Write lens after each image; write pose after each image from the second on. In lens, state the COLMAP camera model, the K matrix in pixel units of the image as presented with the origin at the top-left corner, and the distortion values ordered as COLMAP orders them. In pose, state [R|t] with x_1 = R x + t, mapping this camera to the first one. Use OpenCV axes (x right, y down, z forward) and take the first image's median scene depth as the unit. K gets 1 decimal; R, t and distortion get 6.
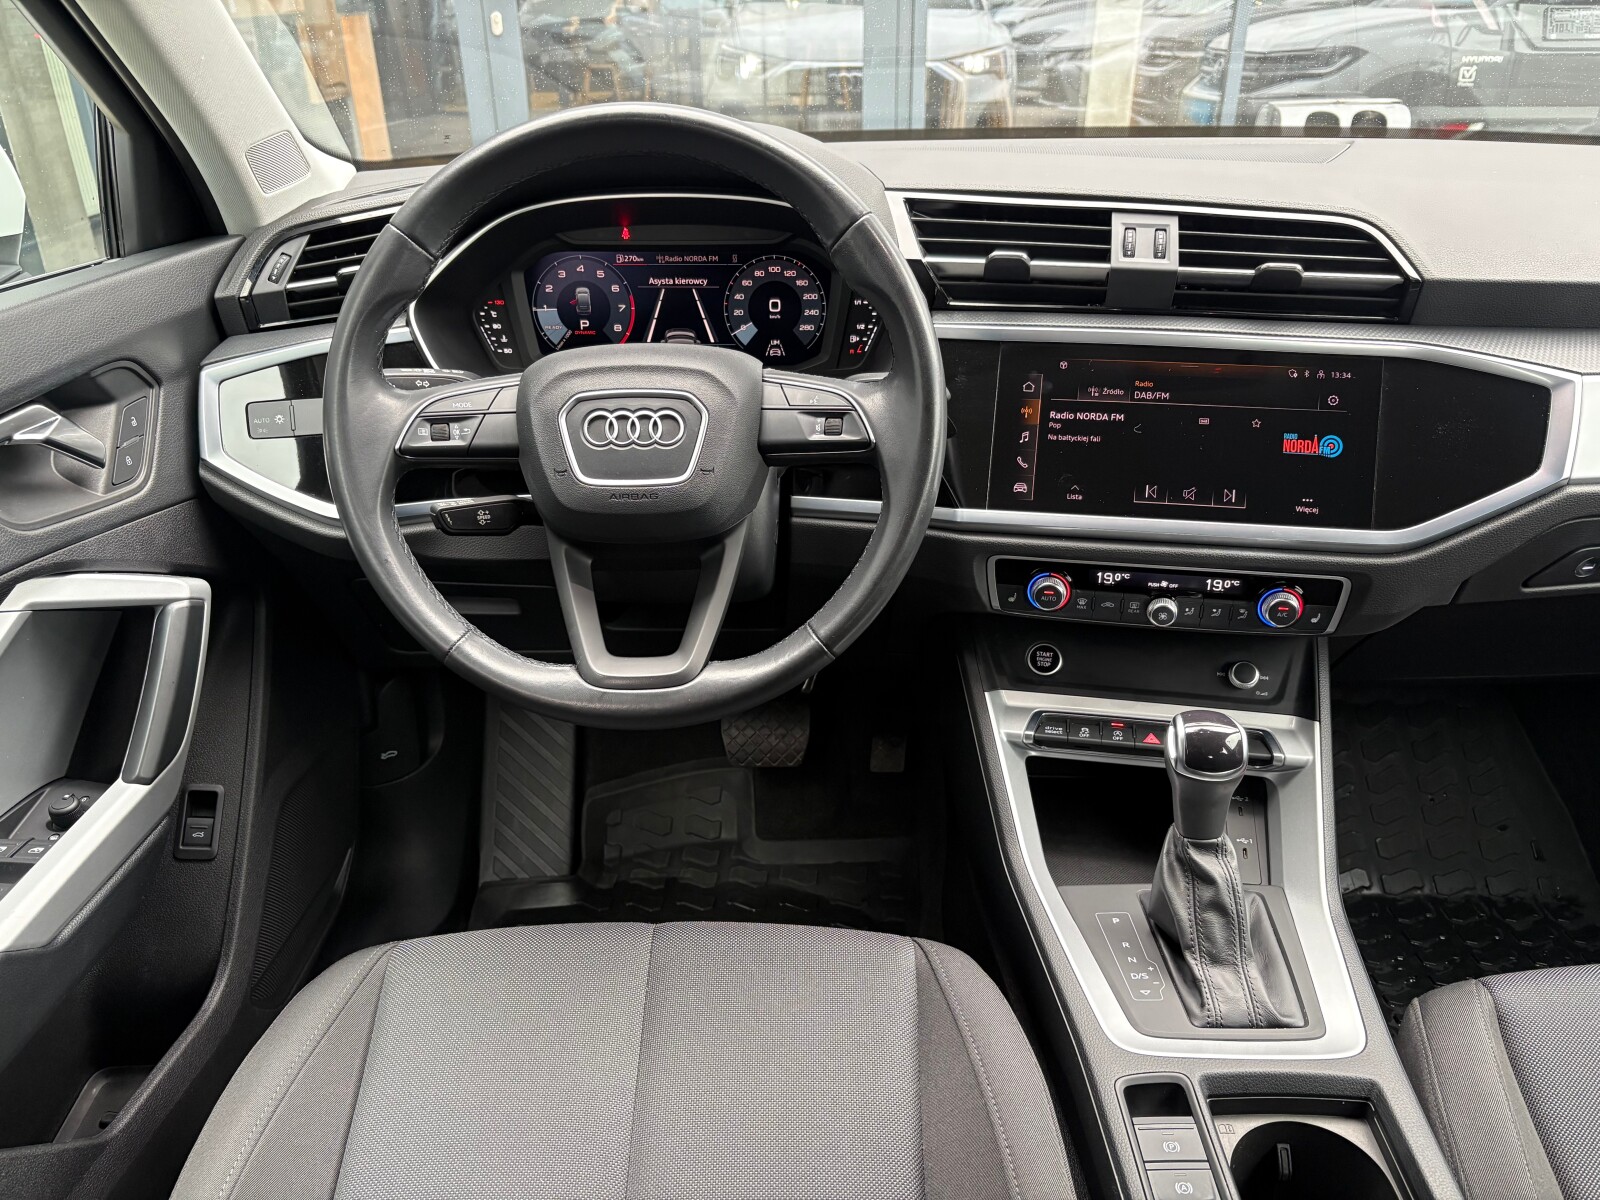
lens RADIAL K [[1225.6, 0, 794.2], [0, 1225.6, 605.6], [0, 0, 1]] dist [0.030175, -0.045081]
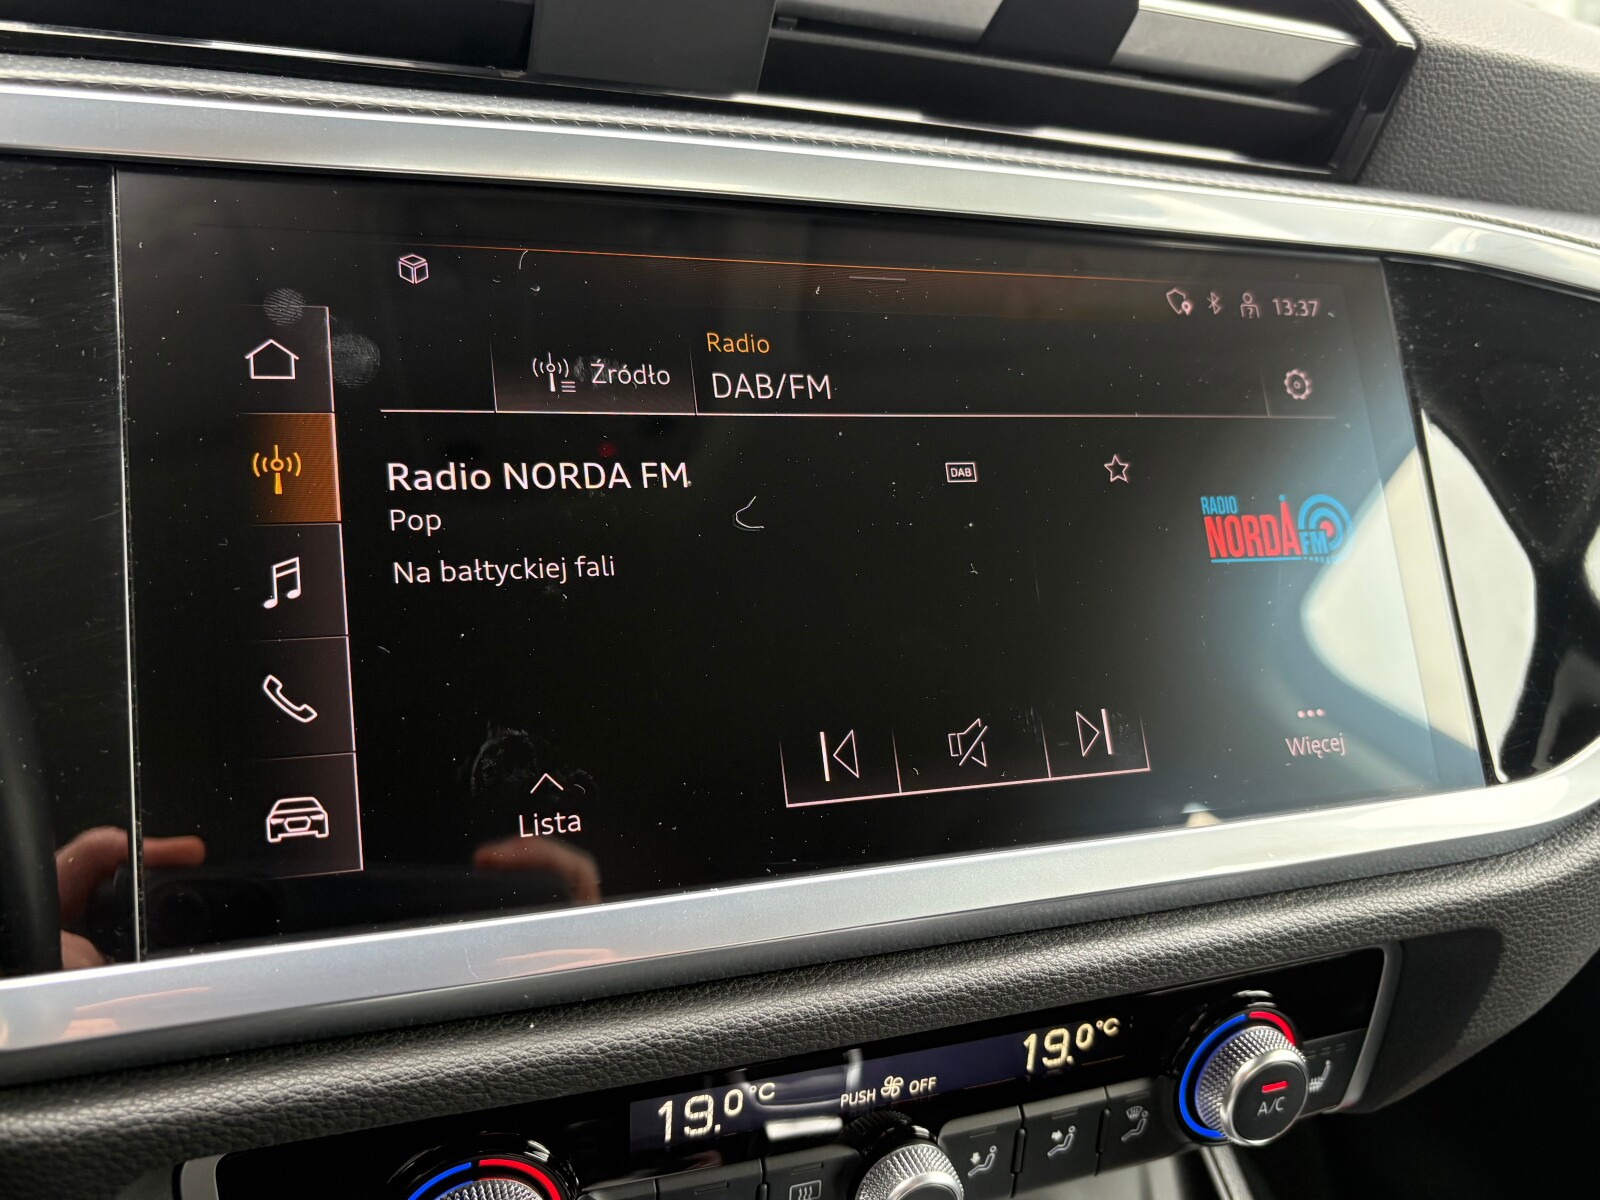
lens RADIAL K [[1414.6, 0, 792.0], [0, 1414.6, 600.0], [0, 0, 1]] dist [-0.034824, 0.041372]
pose [[0.835923, -0.085690, 0.542116, 0.127872], [0.164007, 0.981606, -0.097734, -0.095427], [-0.523769, 0.170609, 0.834601, 0.746369]]
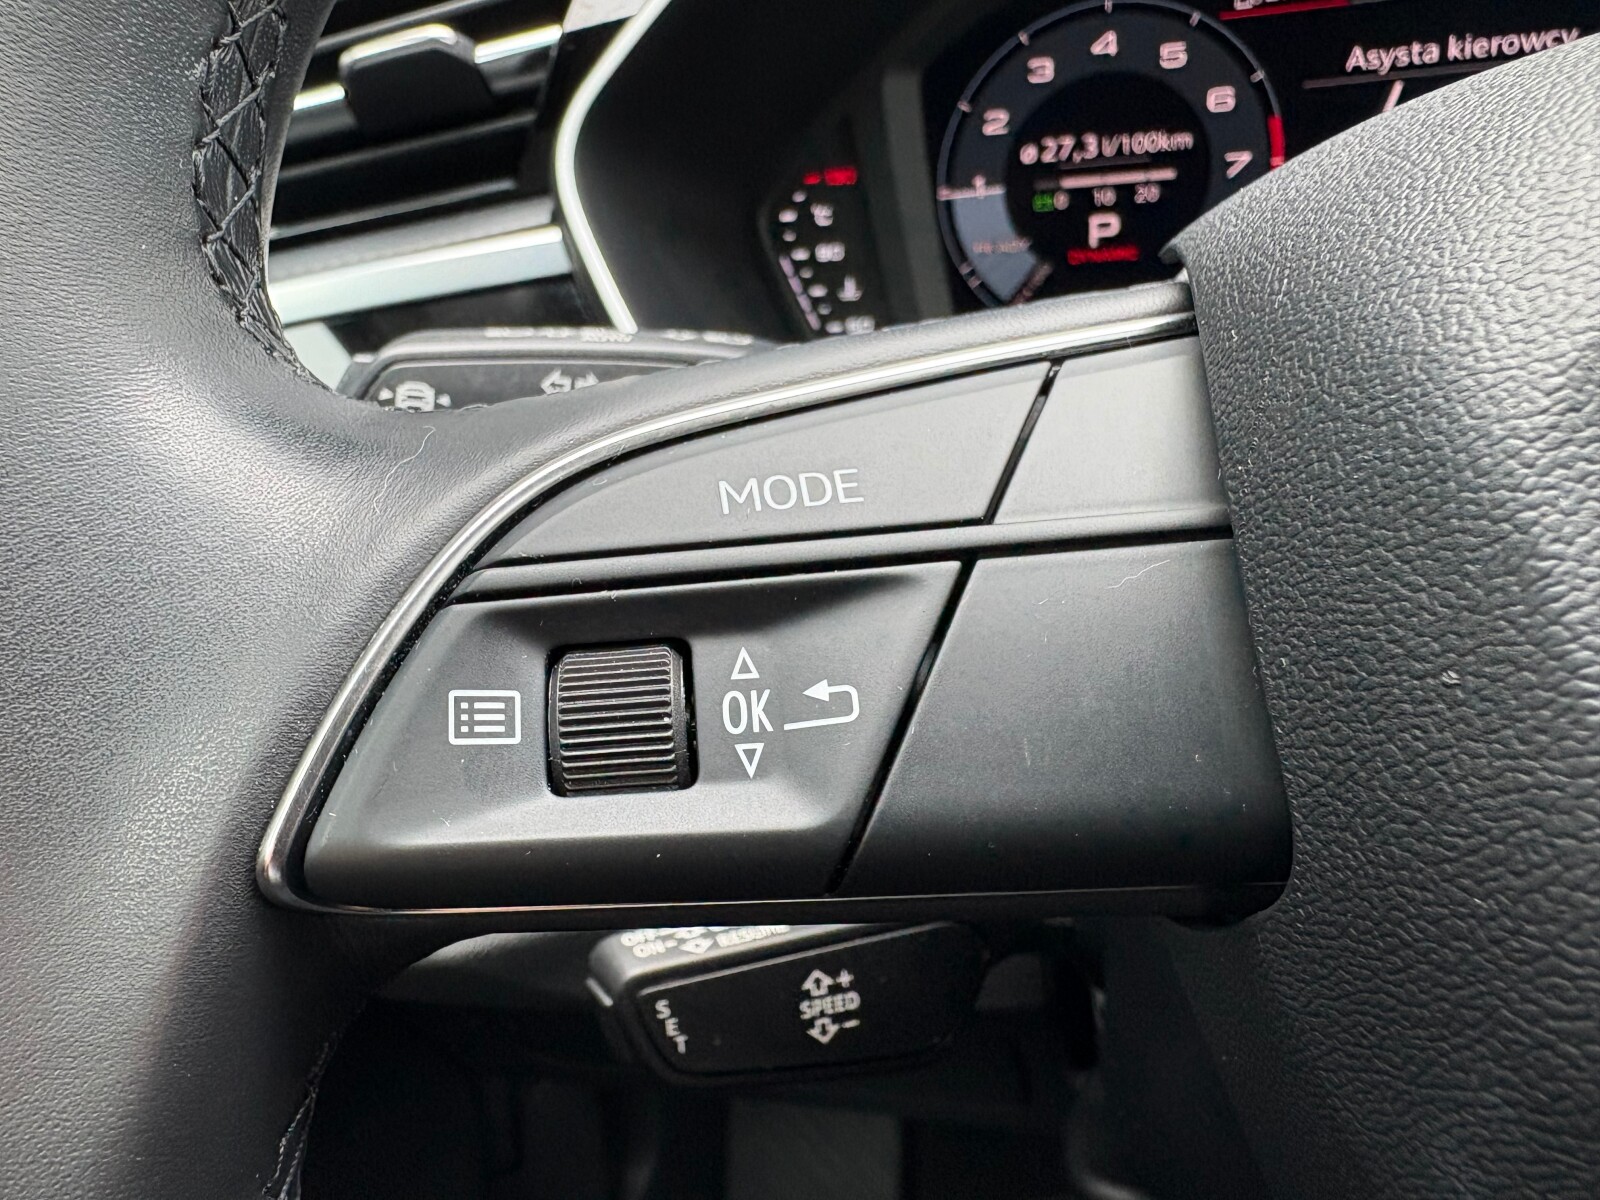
lens RADIAL K [[1225.6, 0, 715.5], [0, 1225.6, 585.0], [0, 0, 1]] dist [0.030175, -0.045081]
pose [[0.970579, -0.002492, -0.240771, -0.211900], [-0.017430, 0.996596, -0.080578, -0.122563], [0.240152, 0.082404, 0.967231, 0.749759]]
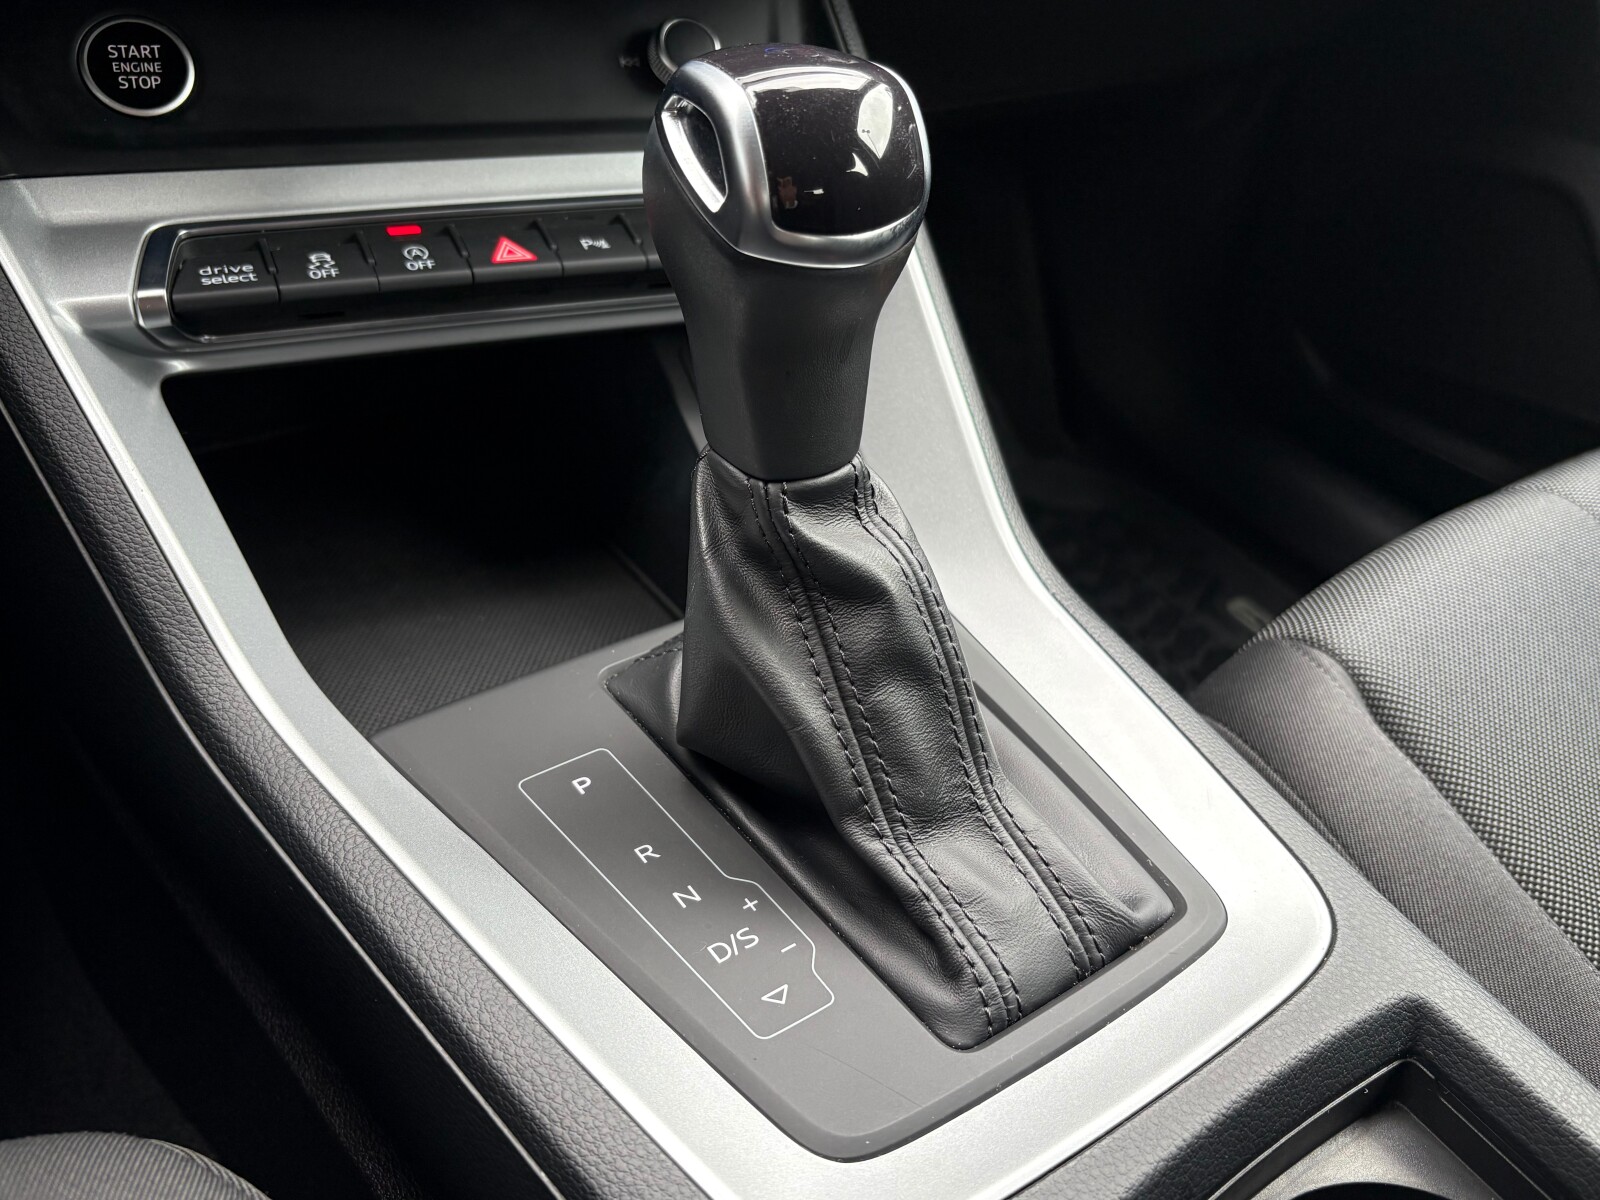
lens RADIAL K [[1414.6, 0, 799.0], [0, 1414.6, 614.6], [0, 0, 1]] dist [-0.034824, 0.041372]
pose [[0.781543, -0.279035, 0.557970, 0.104686], [0.138529, 0.949689, 0.280894, 0.110660], [-0.608276, -0.142236, 0.780877, 0.650911]]
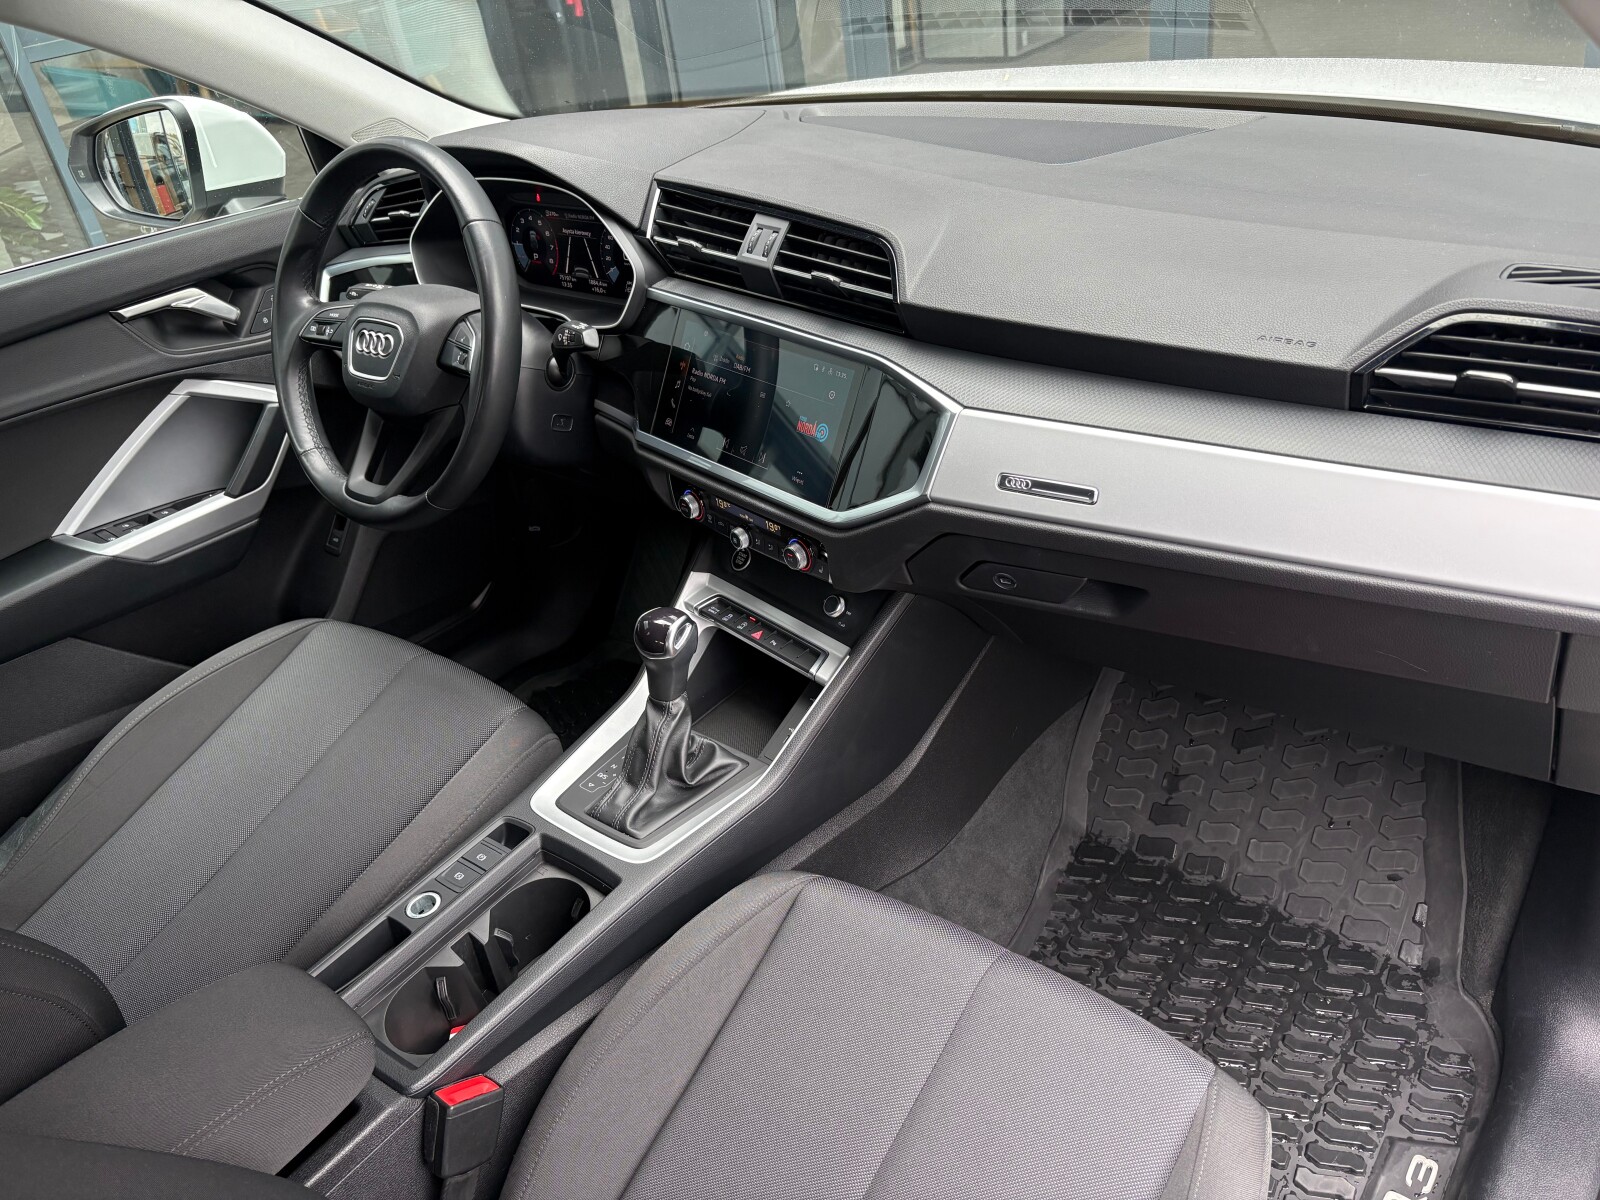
lens RADIAL K [[1225.6, 0, 788.3], [0, 1225.6, 623.7], [0, 0, 1]] dist [0.030175, -0.045081]
pose [[0.776496, 0.266255, -0.571107, 1.101207], [-0.174466, 0.961753, 0.211168, -0.188722], [0.605488, -0.064333, 0.793250, 0.008397]]
